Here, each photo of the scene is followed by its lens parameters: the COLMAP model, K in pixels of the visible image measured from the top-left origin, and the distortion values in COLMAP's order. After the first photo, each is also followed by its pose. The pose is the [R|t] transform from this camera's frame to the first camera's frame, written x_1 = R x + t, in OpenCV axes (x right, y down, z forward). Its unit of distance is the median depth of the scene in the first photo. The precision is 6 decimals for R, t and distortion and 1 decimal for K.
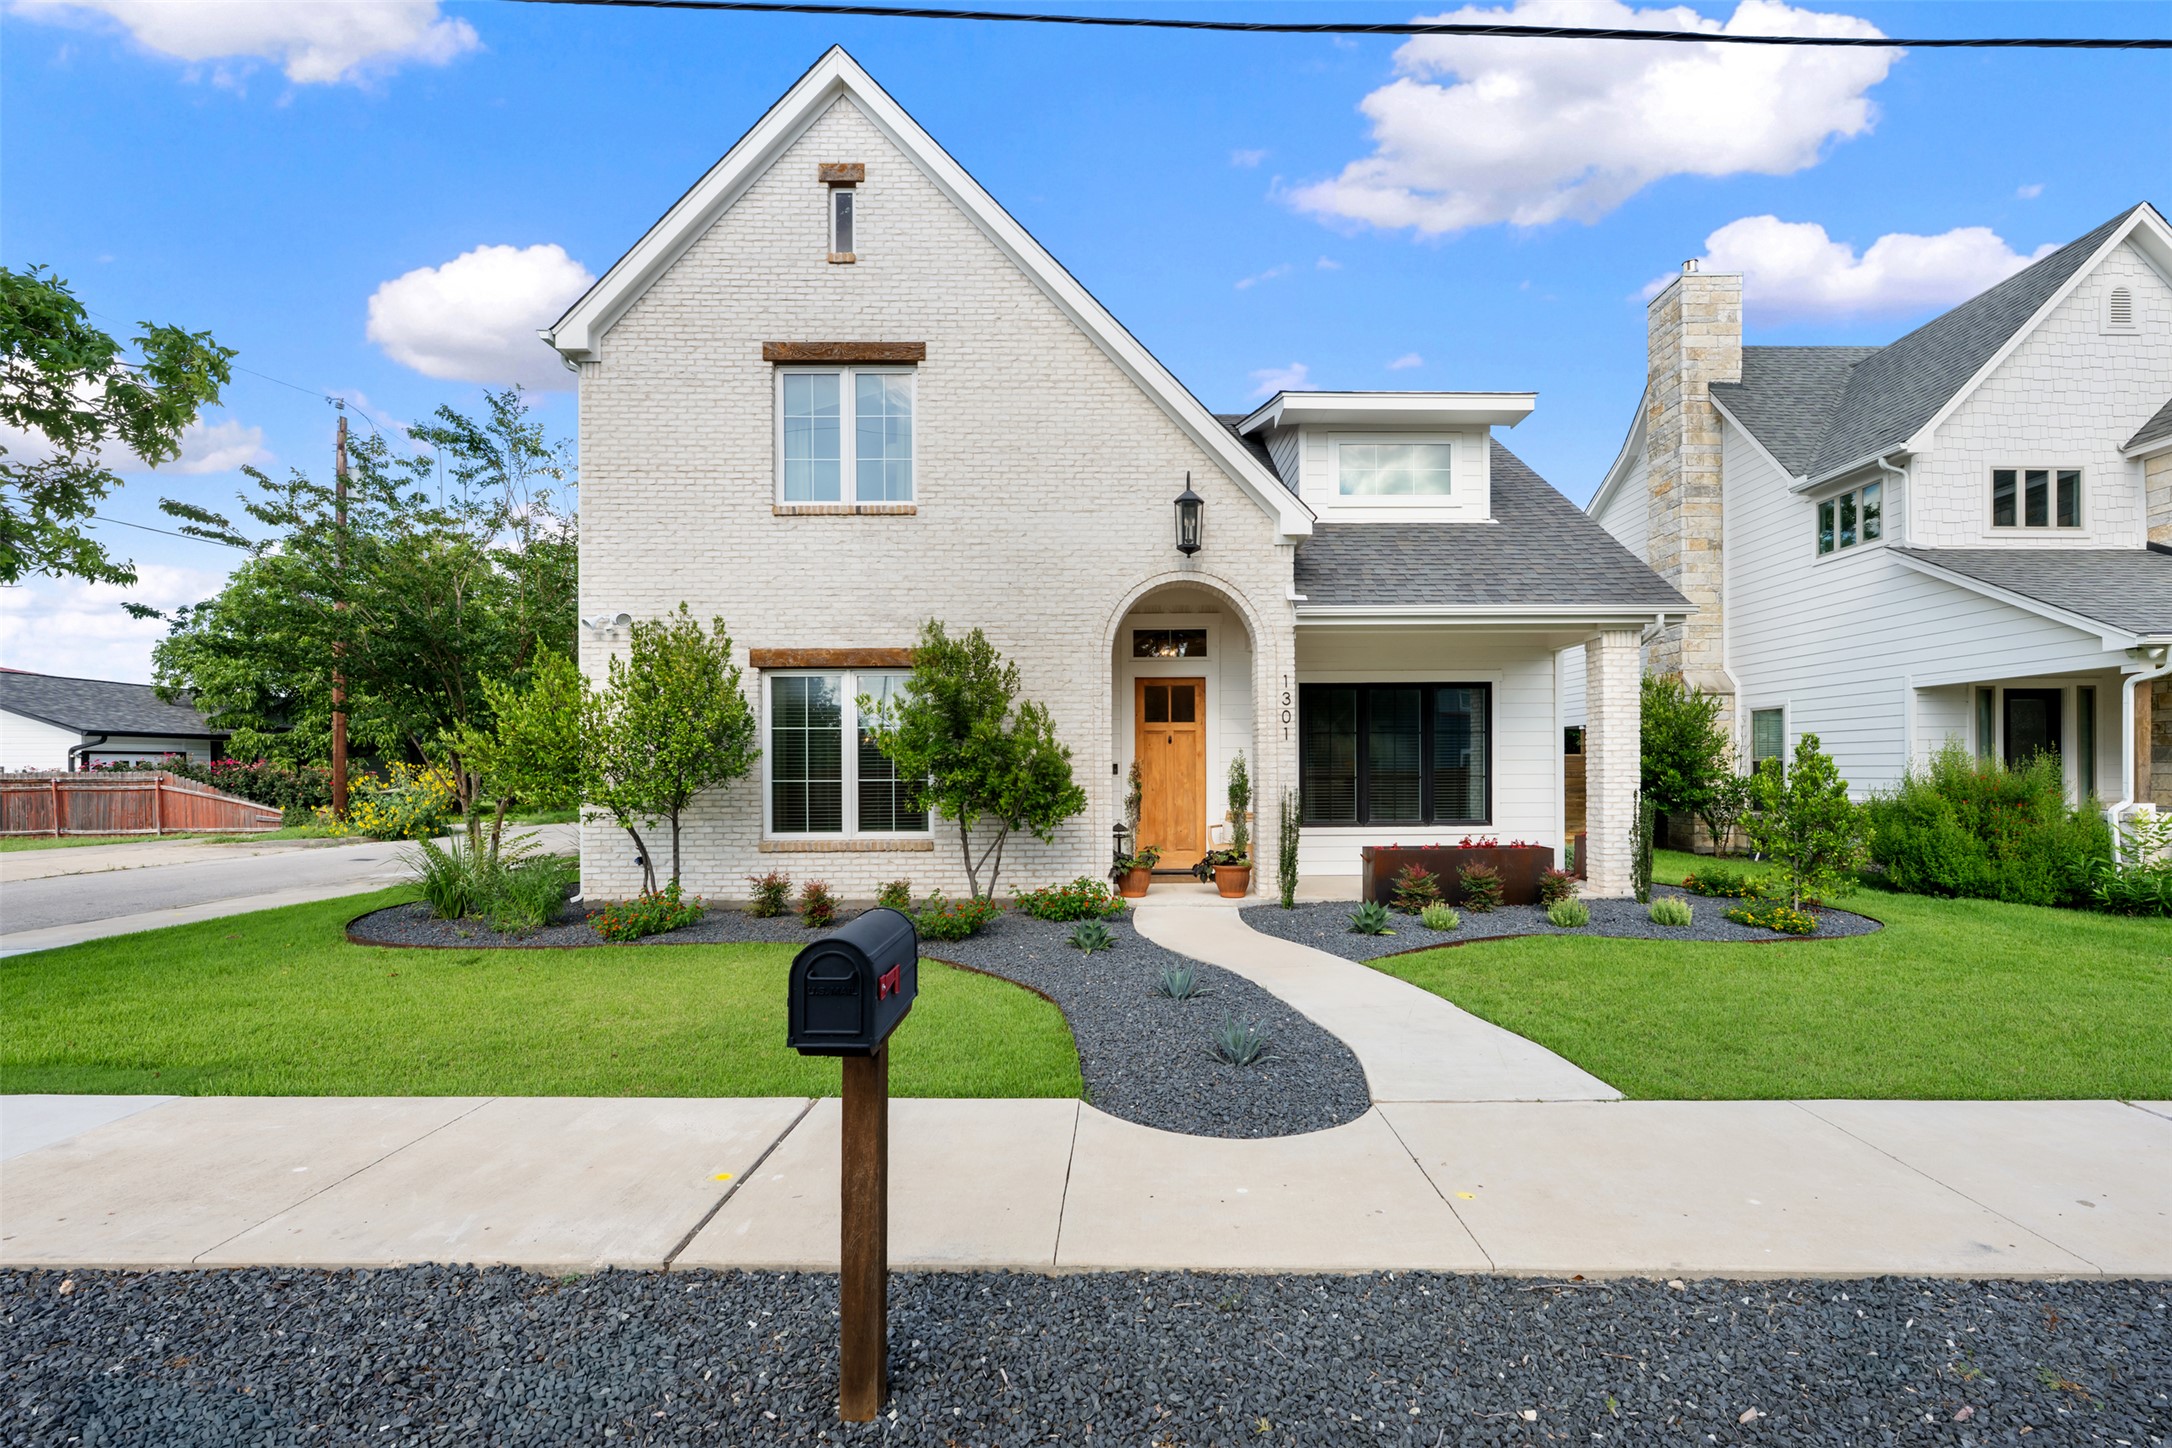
lens RADIAL K [[868.2, 0, 1094.1], [0, 868.2, 722.6], [0, 0, 1]] dist [-0.000664, -0.000301]
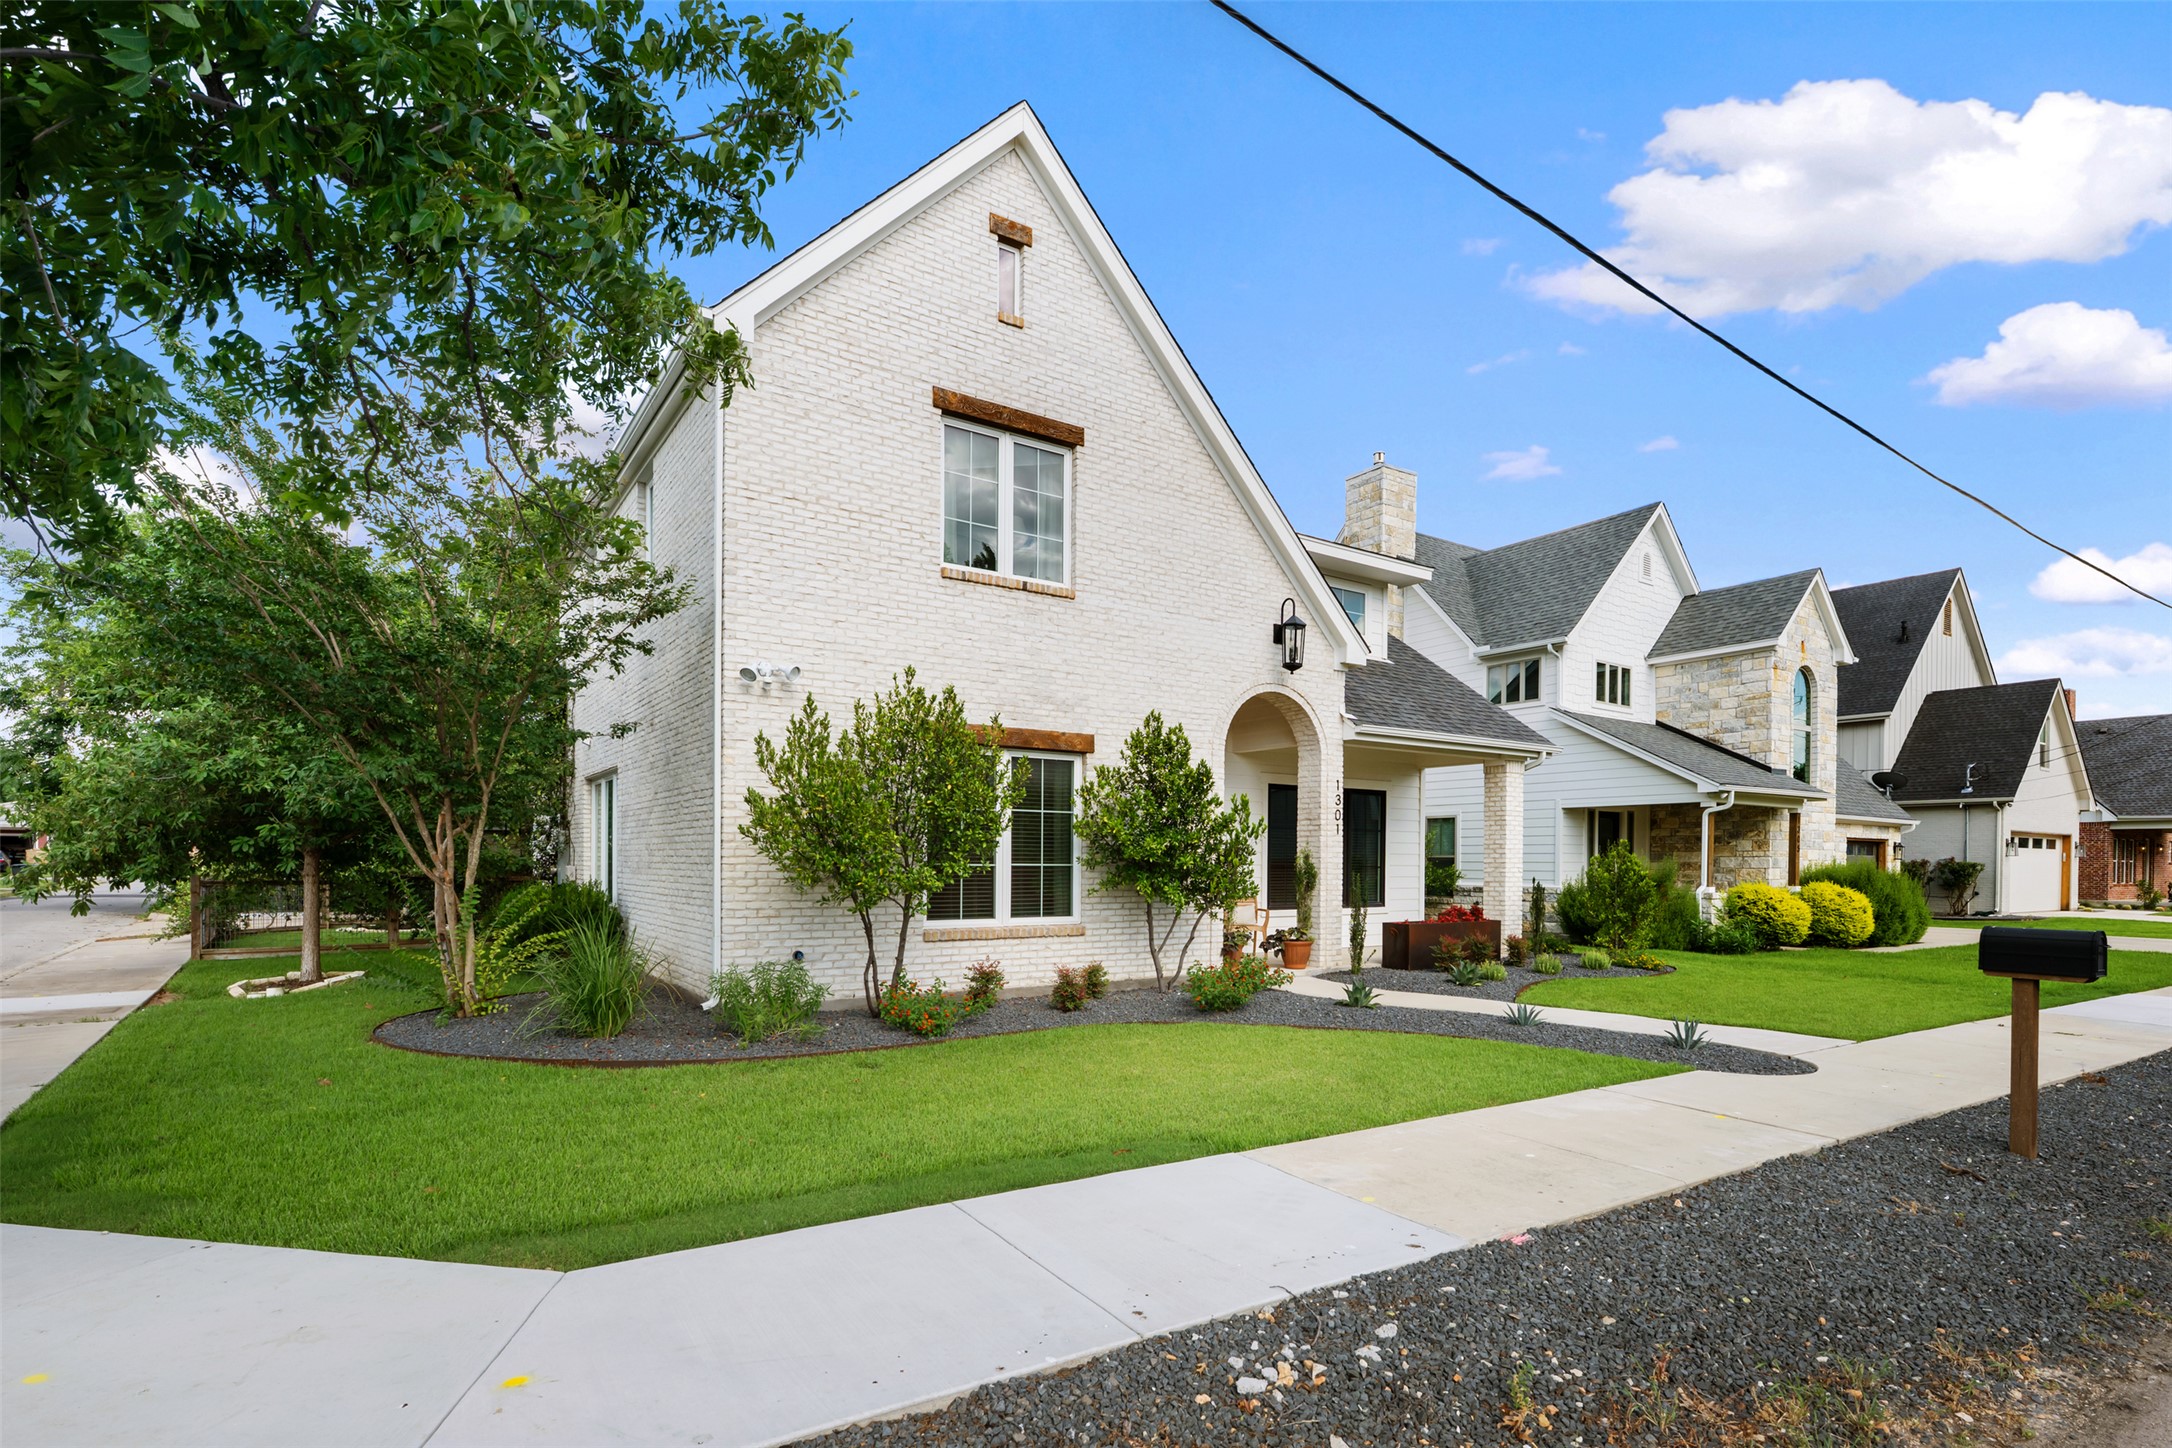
lens RADIAL K [[977.5, 0, 1085.1], [0, 977.5, 803.7], [0, 0, 1]] dist [-0.002433, -0.000098]
pose [[0.856148, 0.042088, 0.515013, -0.760751], [-0.041609, 0.999056, -0.012475, 0.008840], [-0.515052, -0.010748, 0.857091, 0.027808]]
